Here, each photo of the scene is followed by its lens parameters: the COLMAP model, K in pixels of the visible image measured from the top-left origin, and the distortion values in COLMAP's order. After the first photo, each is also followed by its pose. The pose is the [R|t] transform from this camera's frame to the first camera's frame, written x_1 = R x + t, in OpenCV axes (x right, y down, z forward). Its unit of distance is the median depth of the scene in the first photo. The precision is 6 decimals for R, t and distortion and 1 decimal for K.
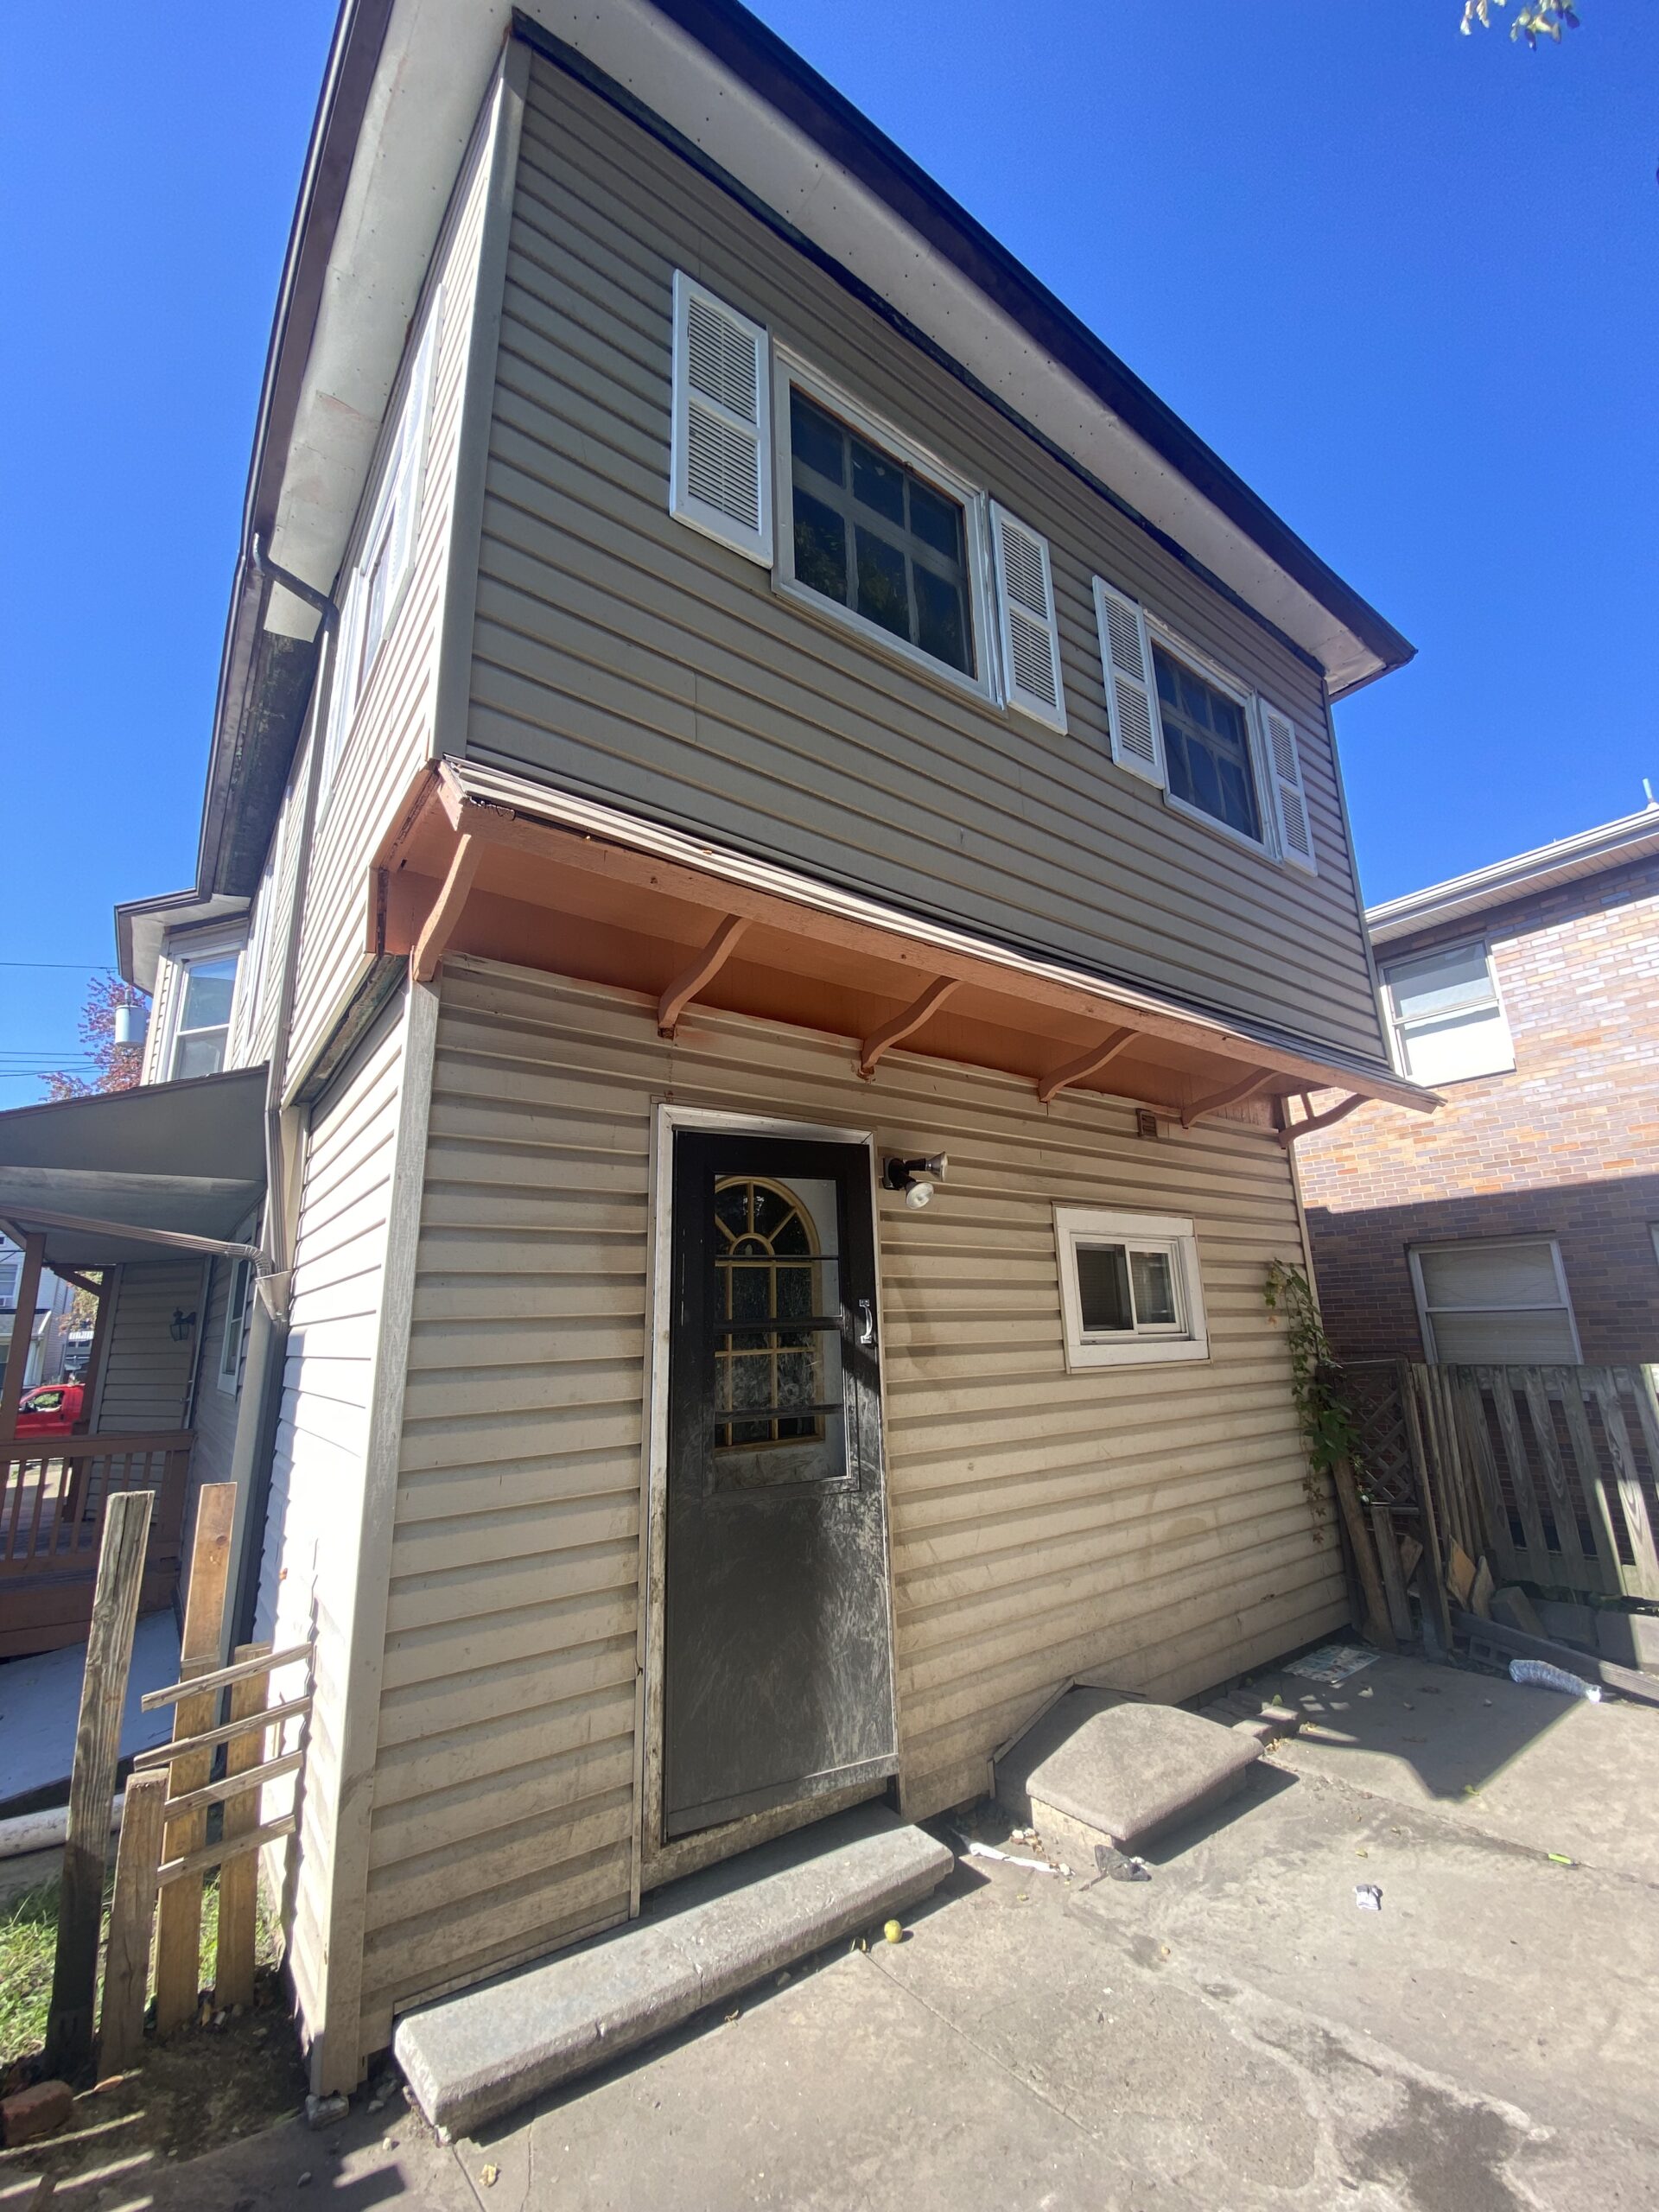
lens RADIAL K [[909.1, 0, 829.5], [0, 909.1, 1106.0], [0, 0, 1]] dist [-0.016791, -0.000134]
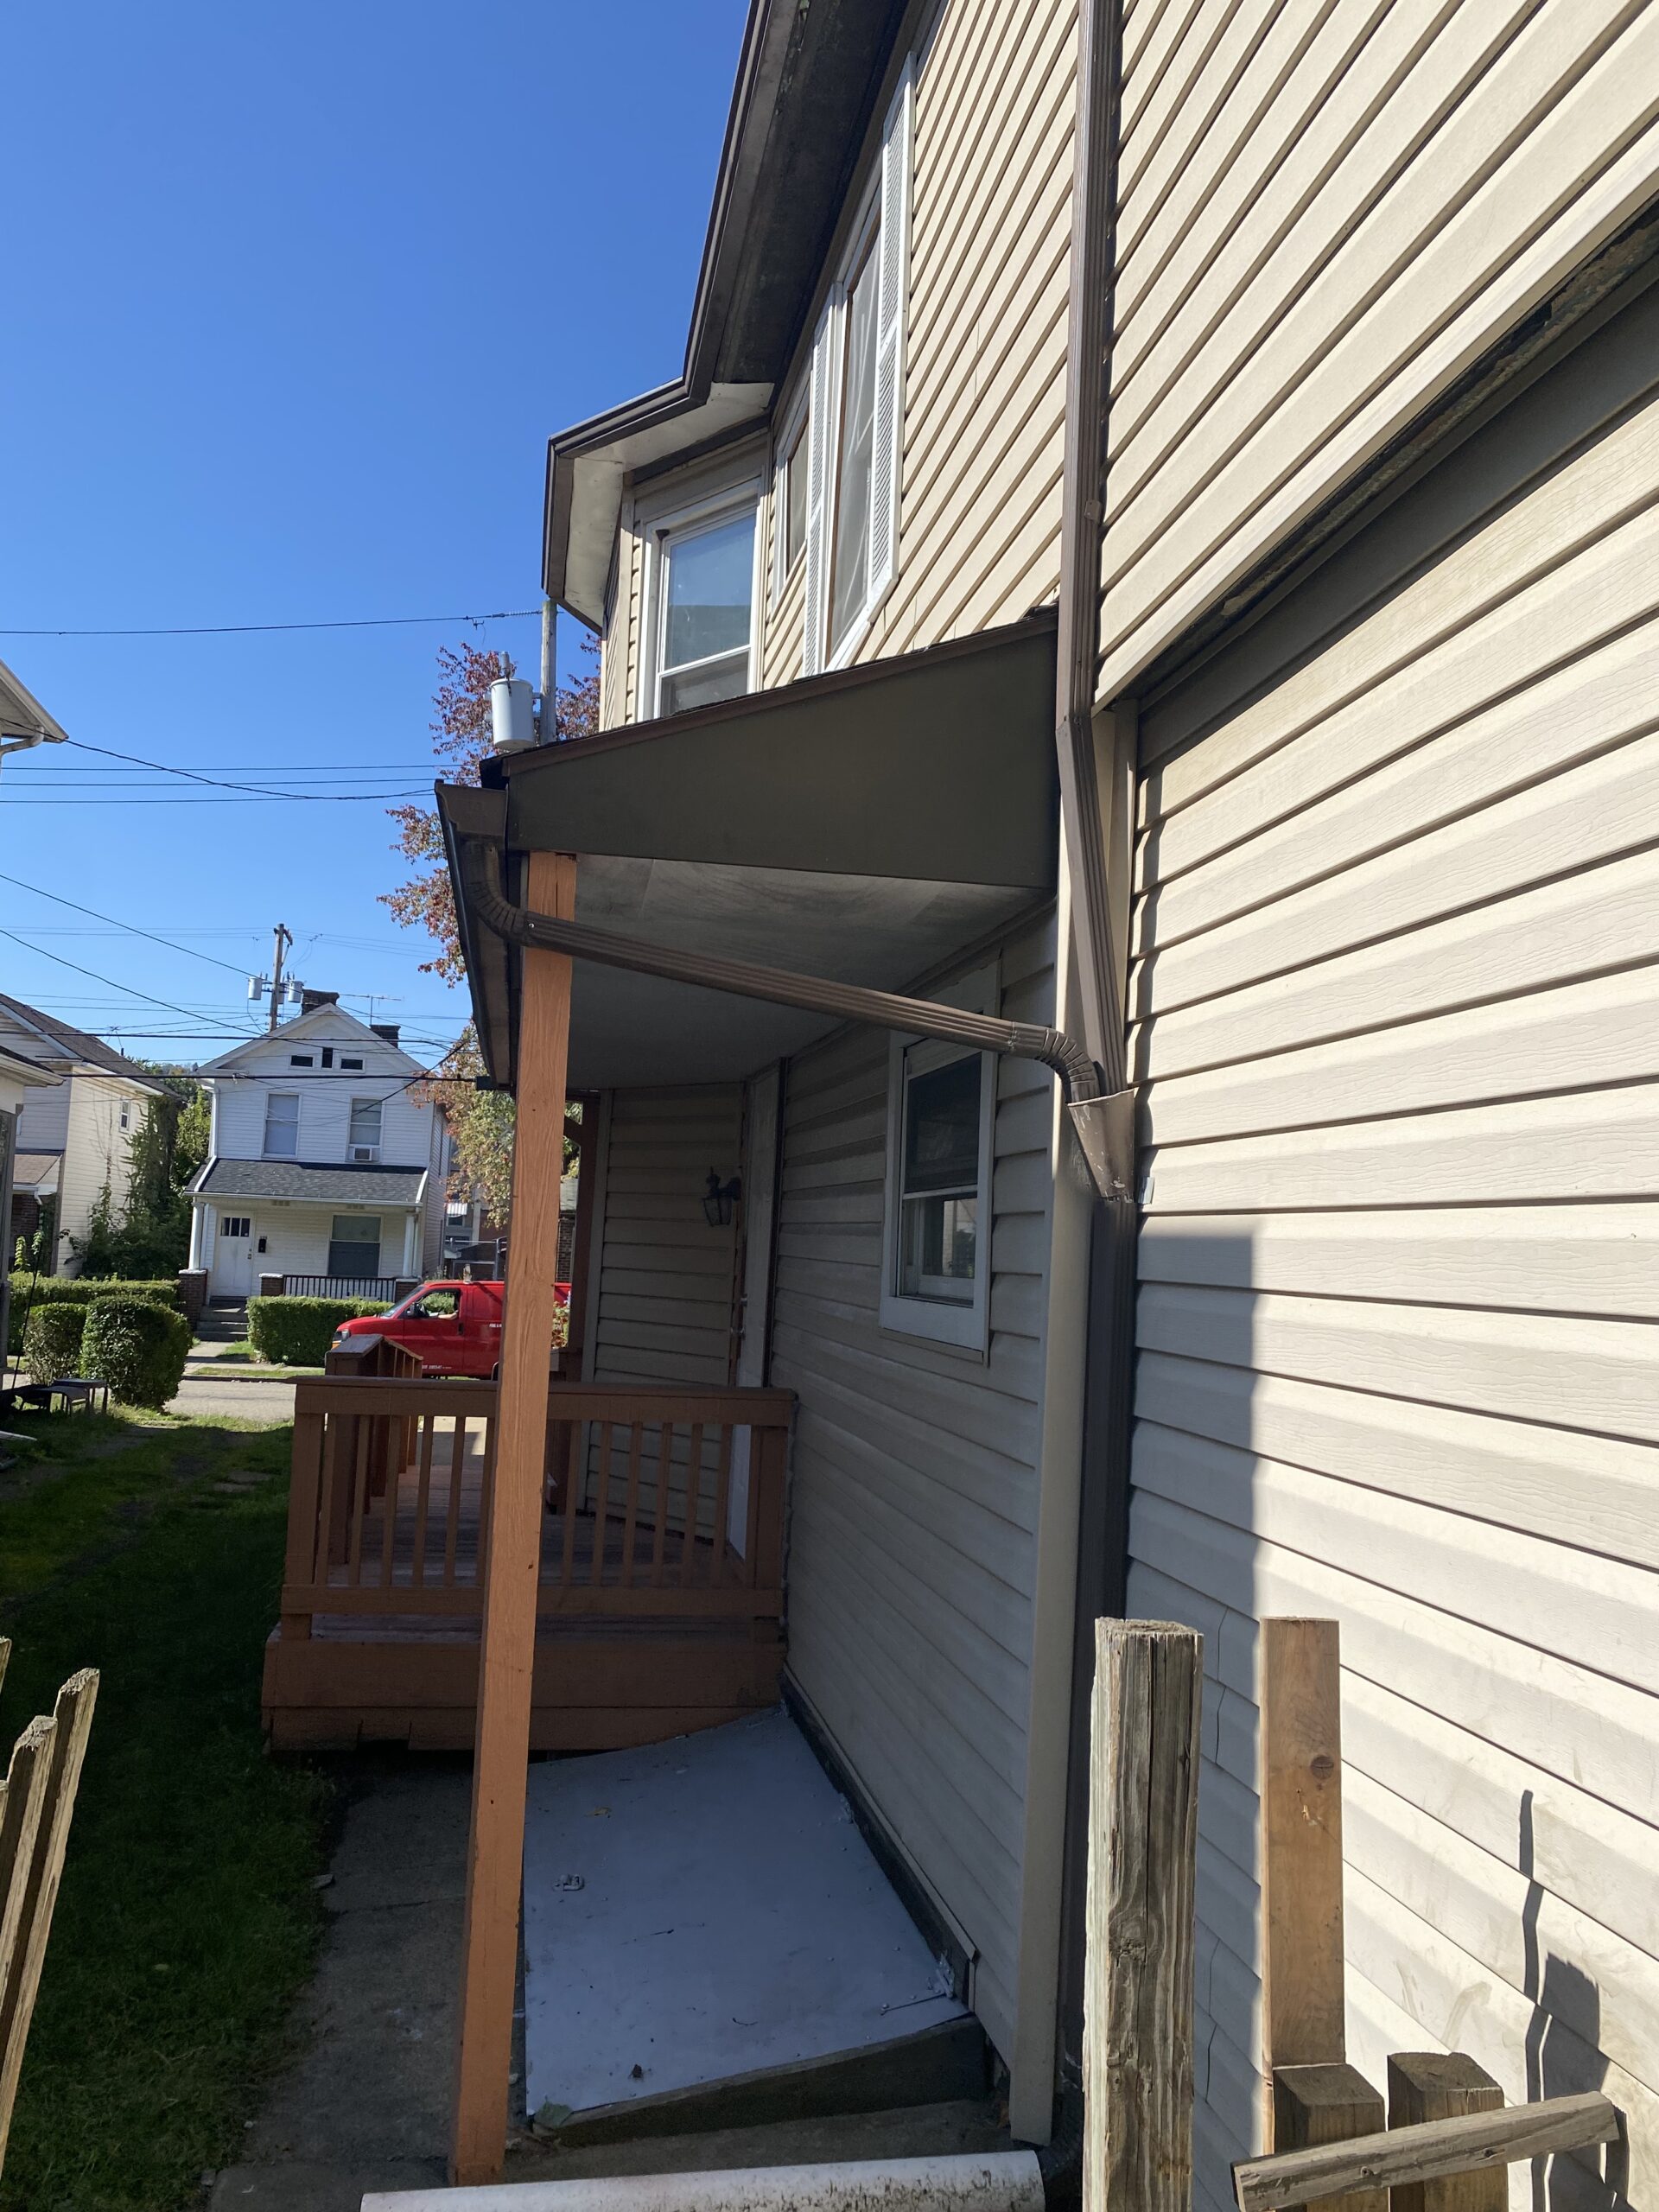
lens RADIAL K [[1694.0, 0, 829.5], [0, 1694.0, 1106.0], [0, 0, 1]] dist [0.021194, 0.004844]
pose [[0.896813, 0.028575, -0.441486, -0.188121], [0.041376, 0.988121, 0.148003, 0.032683], [0.440471, -0.150998, 0.884978, 0.108850]]
